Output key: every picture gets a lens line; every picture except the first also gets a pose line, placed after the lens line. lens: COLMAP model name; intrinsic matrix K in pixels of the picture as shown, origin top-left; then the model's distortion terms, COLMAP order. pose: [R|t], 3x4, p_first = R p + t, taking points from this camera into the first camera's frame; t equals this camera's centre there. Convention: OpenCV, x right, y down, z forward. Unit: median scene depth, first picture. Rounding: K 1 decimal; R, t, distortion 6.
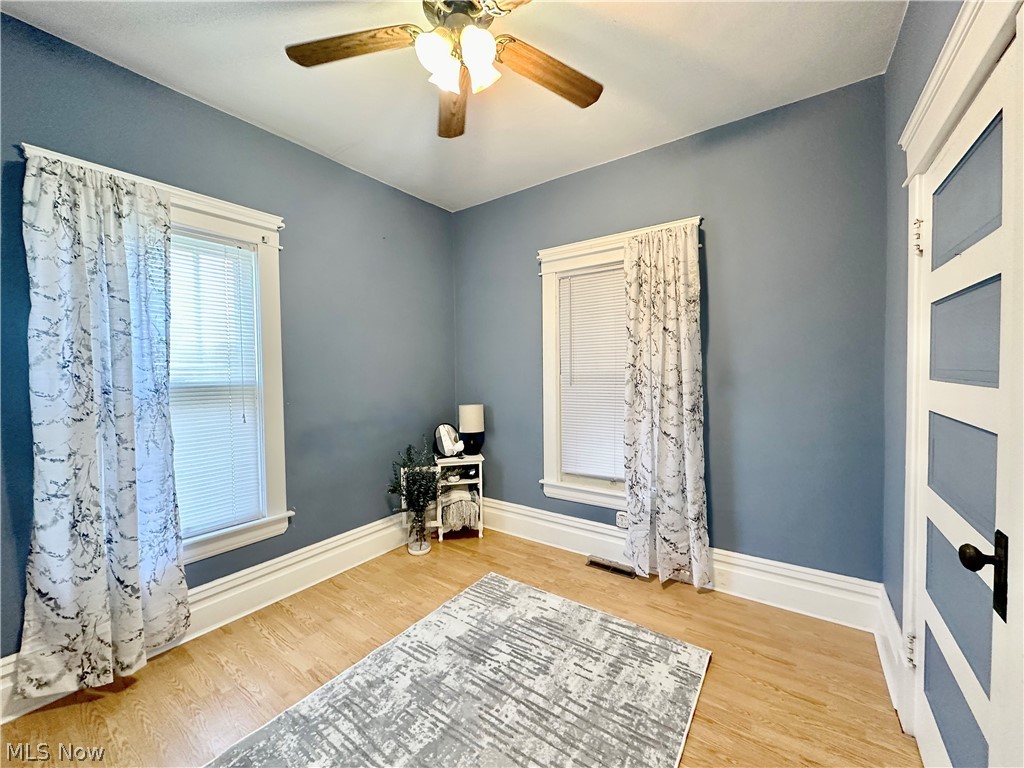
lens RADIAL K [[406.4, 0, 514.2], [0, 406.4, 382.1], [0, 0, 1]] dist [-0.002145, -0.000371]
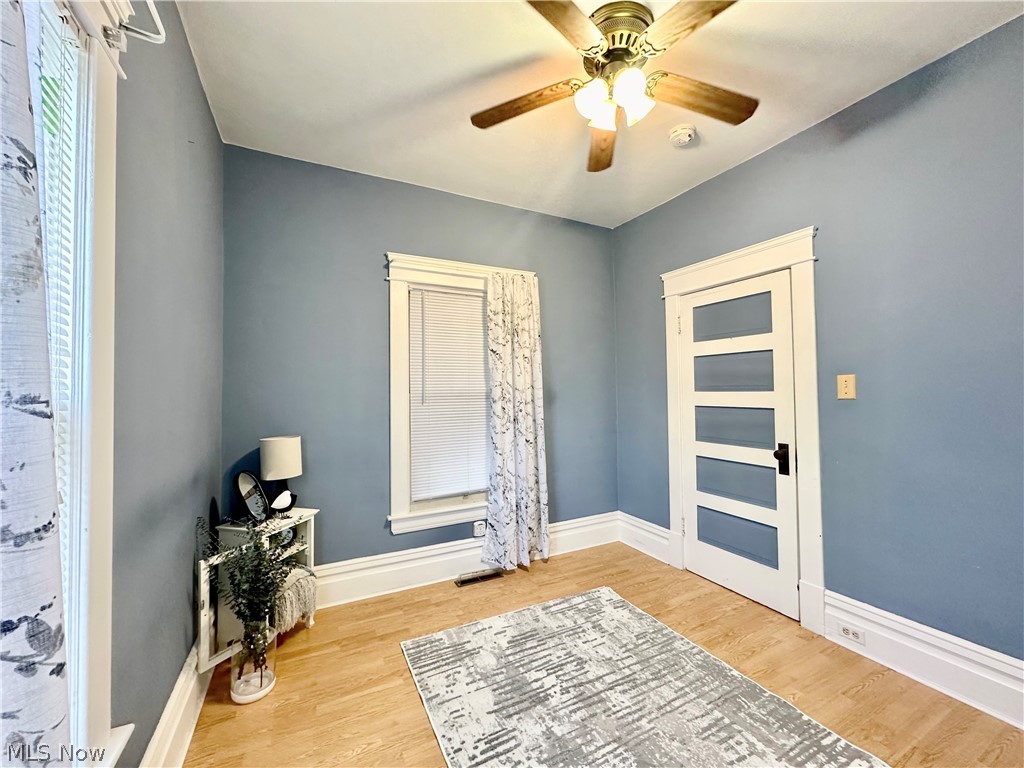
lens RADIAL K [[406.4, 0, 514.2], [0, 406.4, 382.1], [0, 0, 1]] dist [-0.002145, -0.000371]
pose [[0.461984, 0.032301, 0.886300, -0.892630], [0.029881, 0.998202, -0.051954, 0.017716], [-0.886385, 0.050485, 0.460188, 0.563914]]
